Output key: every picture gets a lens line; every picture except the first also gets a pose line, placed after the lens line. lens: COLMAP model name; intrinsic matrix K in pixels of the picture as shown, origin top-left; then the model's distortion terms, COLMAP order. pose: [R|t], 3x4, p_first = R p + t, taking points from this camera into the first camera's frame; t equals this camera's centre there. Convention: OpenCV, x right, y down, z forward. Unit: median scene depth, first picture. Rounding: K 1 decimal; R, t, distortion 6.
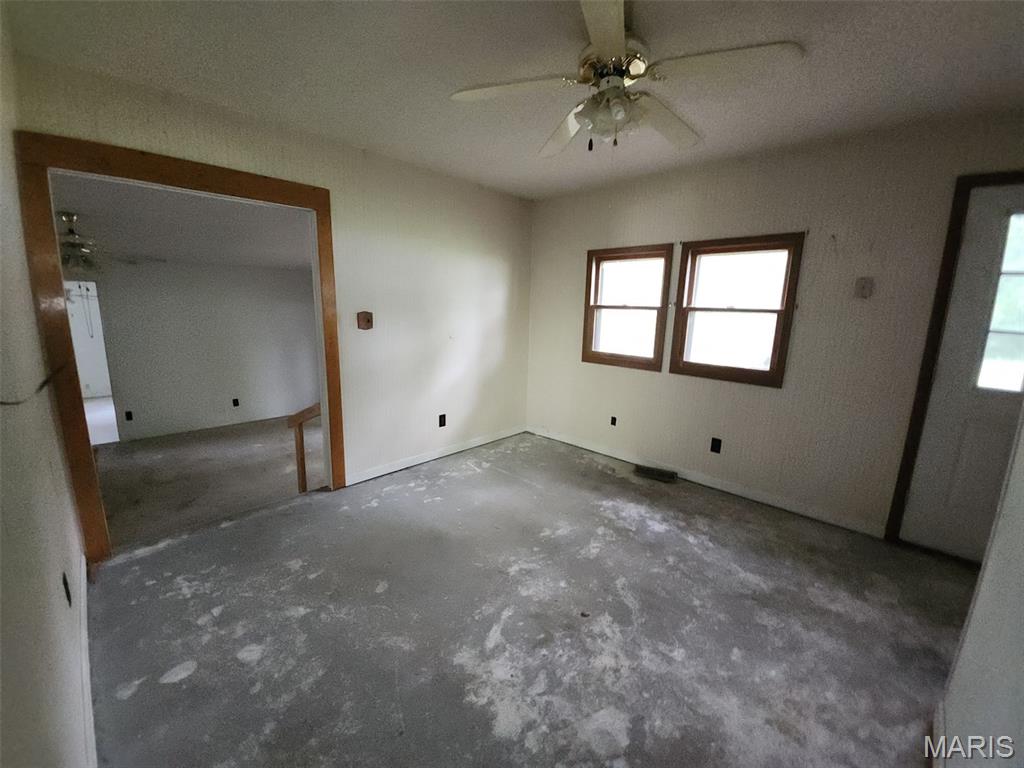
lens RADIAL K [[407.6, 0, 510.6], [0, 407.6, 386.2], [0, 0, 1]] dist [0.005038, -0.011833]
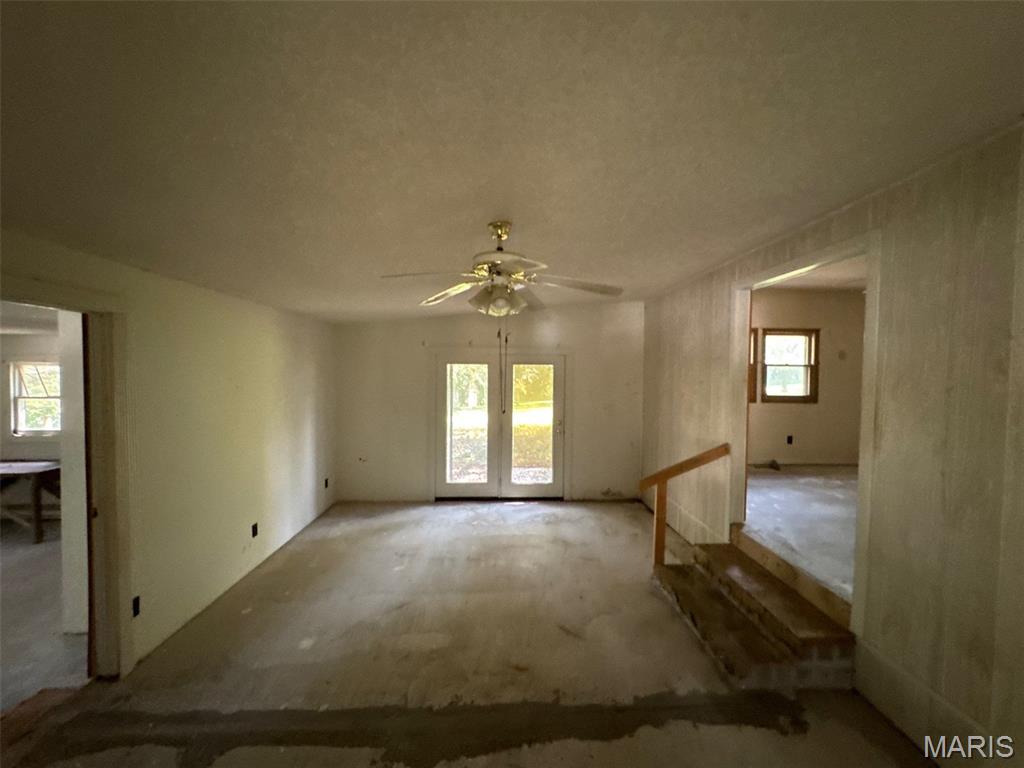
lens RADIAL K [[407.6, 0, 510.6], [0, 407.6, 386.2], [0, 0, 1]] dist [0.005038, -0.011833]
pose [[0.695420, -0.043638, 0.717278, -1.637937], [0.148104, 0.985429, -0.083639, -0.119356], [-0.703176, 0.164396, 0.691749, 0.594385]]
